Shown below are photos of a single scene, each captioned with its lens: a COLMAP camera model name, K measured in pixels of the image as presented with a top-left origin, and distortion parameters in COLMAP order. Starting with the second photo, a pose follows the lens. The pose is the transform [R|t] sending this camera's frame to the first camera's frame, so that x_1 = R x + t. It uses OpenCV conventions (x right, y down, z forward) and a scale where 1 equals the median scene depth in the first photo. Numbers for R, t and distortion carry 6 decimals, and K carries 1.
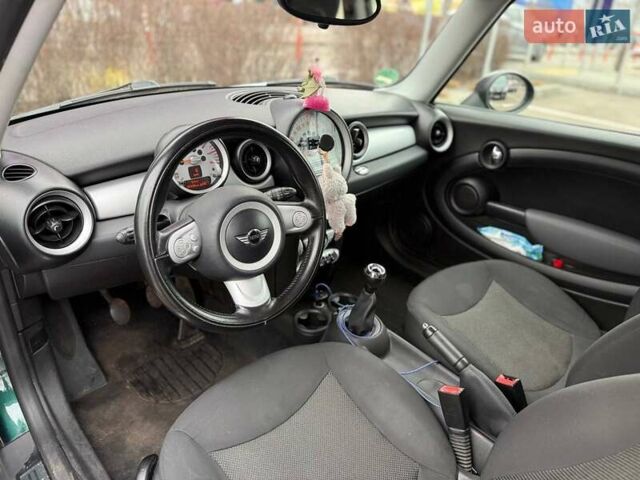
lens RADIAL K [[422.5, 0, 320.0], [0, 422.5, 240.0], [0, 0, 1]] dist [0.003588, -0.000706]
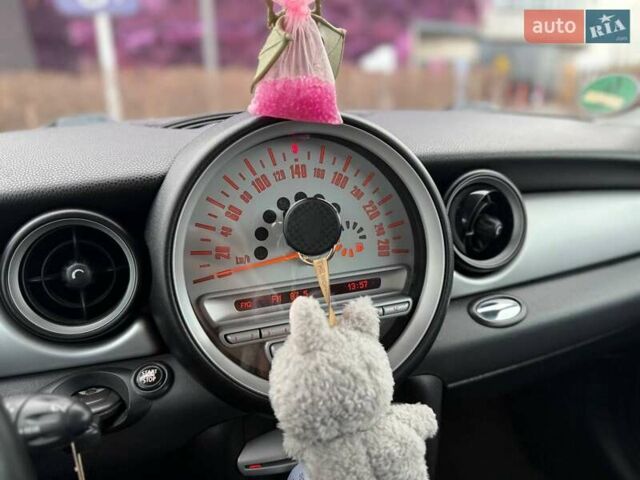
lens RADIAL K [[459.9, 0, 320.7], [0, 459.9, 237.4], [0, 0, 1]] dist [0.006477, 0.001225]
pose [[0.897364, 0.025266, -0.440566, 0.156269], [-0.116370, 0.976570, -0.181021, -0.164613], [0.425670, 0.213711, 0.879280, 0.722102]]
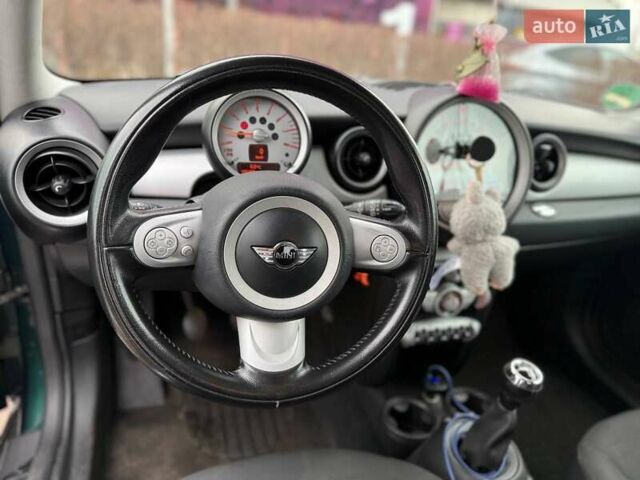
lens RADIAL K [[435.3, 0, 317.2], [0, 435.3, 246.8], [0, 0, 1]] dist [-0.007721, -0.003526]
pose [[0.885940, 0.194664, -0.420971, 0.098295], [-0.236905, 0.970250, -0.049908, 0.001252], [0.398732, 0.143946, 0.905700, 0.333936]]
